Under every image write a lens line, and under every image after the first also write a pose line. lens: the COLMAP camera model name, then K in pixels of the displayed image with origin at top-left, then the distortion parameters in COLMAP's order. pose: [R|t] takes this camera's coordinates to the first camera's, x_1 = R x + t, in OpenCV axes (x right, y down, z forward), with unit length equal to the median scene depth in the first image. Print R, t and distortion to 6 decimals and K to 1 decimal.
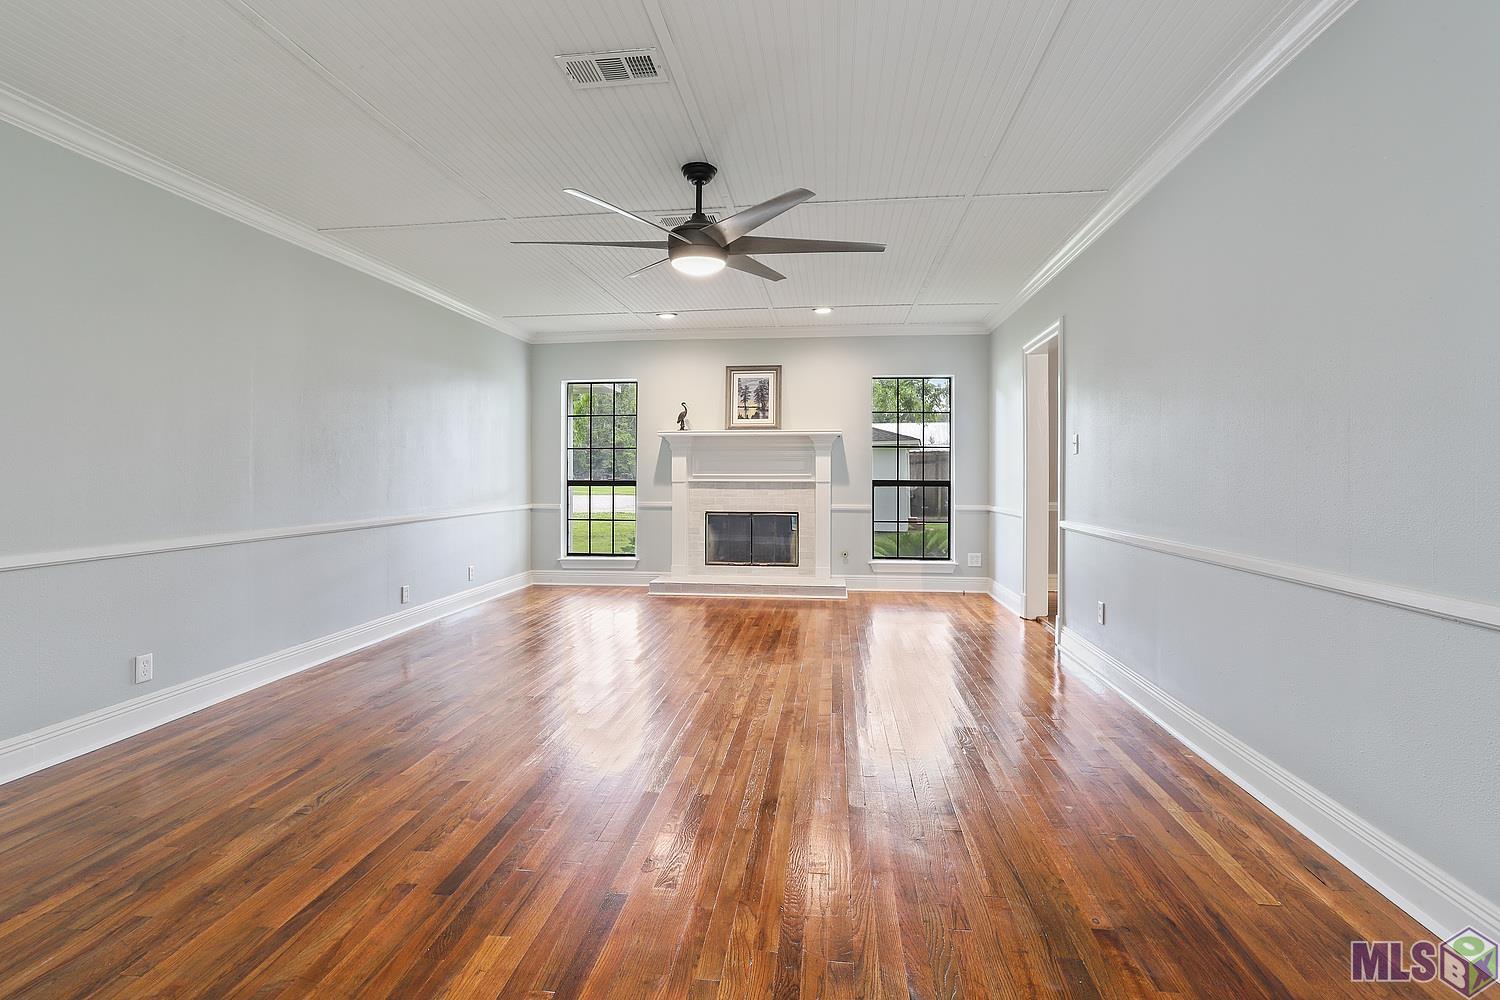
lens RADIAL K [[721.9, 0, 746.7], [0, 721.9, 481.0], [0, 0, 1]] dist [0.000491, -0.000032]
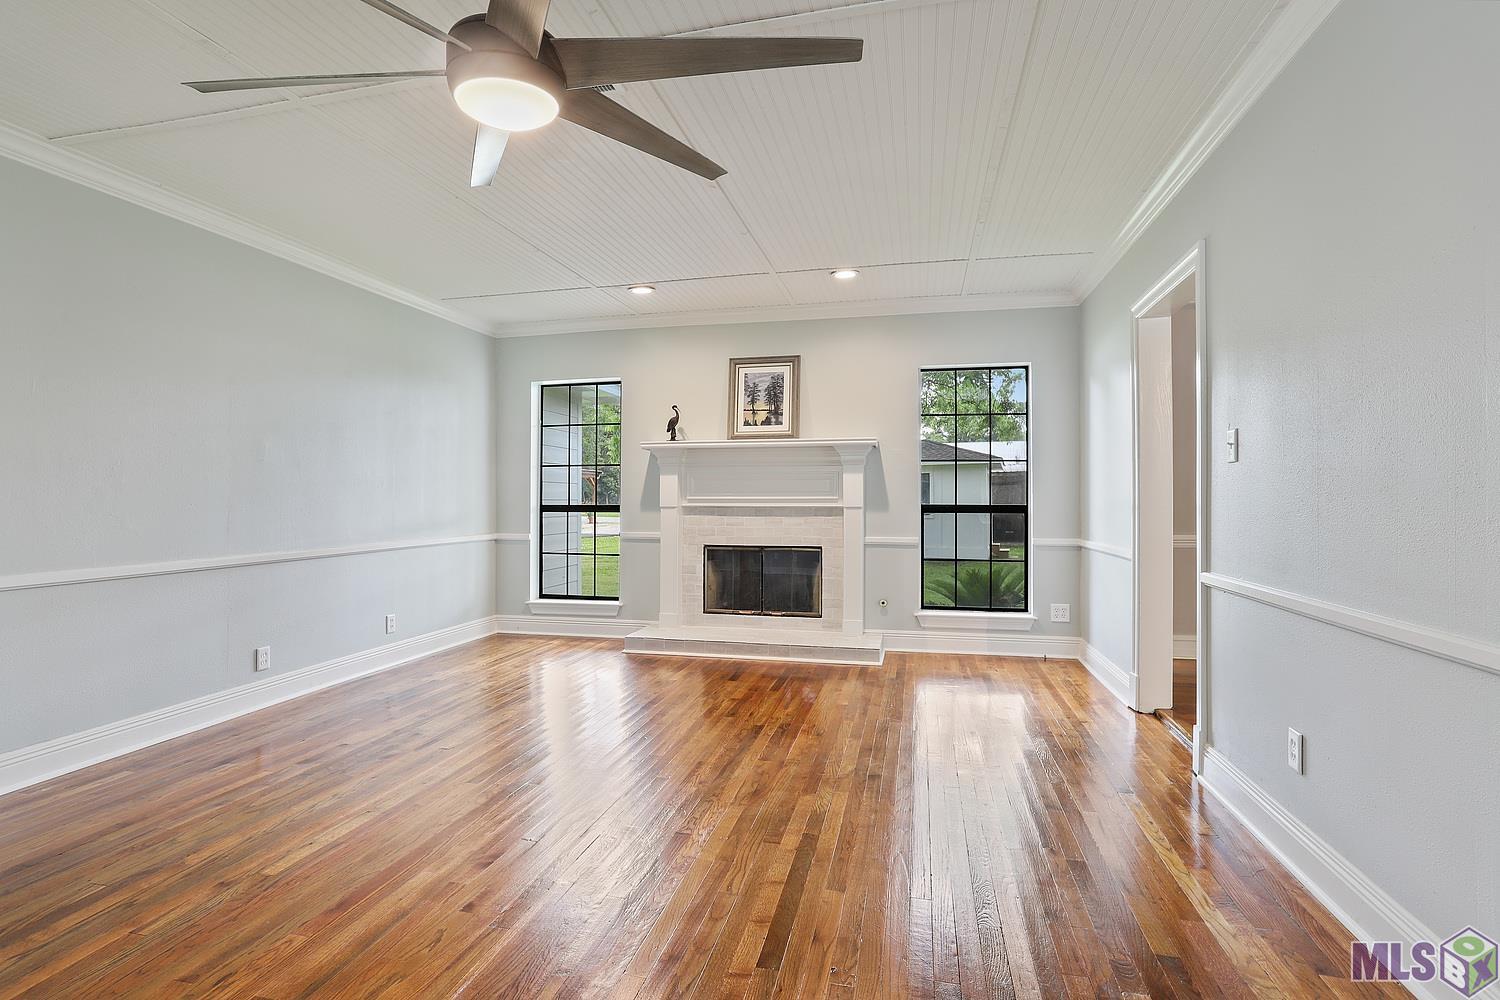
lens RADIAL K [[723.3, 0, 751.8], [0, 723.3, 503.1], [0, 0, 1]] dist [-0.002045, 0.000146]
pose [[0.994570, -0.000419, -0.104074, 0.077860], [0.000208, 0.999998, -0.002031, -0.001315], [0.104074, 0.001998, 0.994568, 0.229587]]
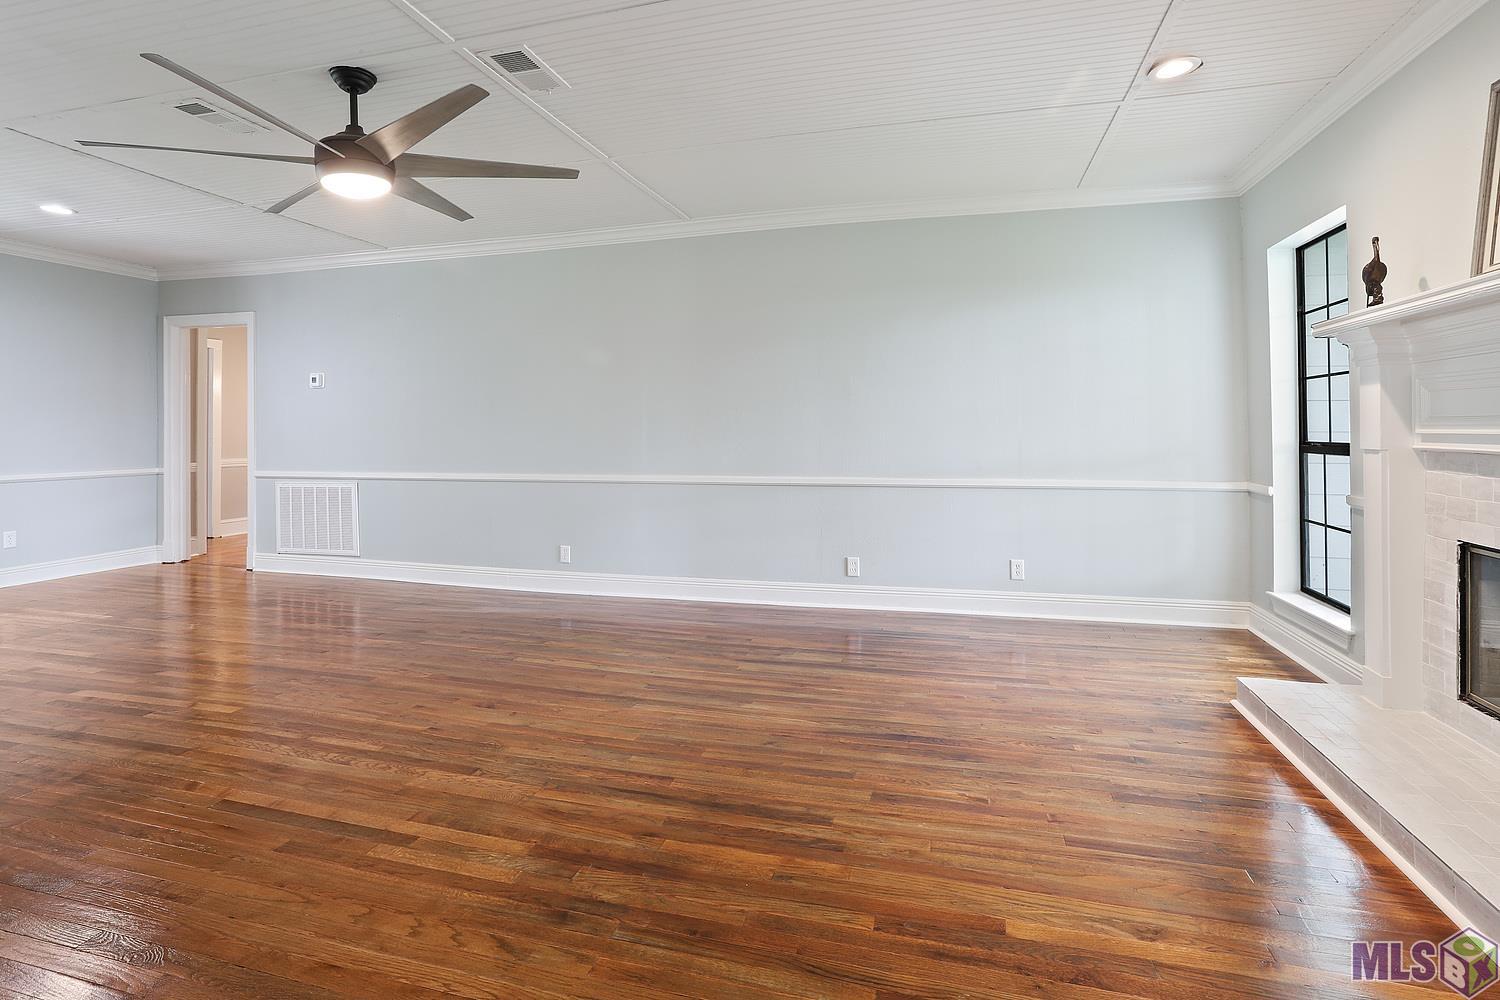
lens RADIAL K [[745.8, 0, 744.0], [0, 745.8, 430.5], [0, 0, 1]] dist [-0.019524, 0.000116]
pose [[-0.148458, 0.000311, -0.988919, 0.335431], [-0.002209, 0.999997, 0.000646, -0.008465], [0.988916, 0.002281, -0.148457, 0.737768]]
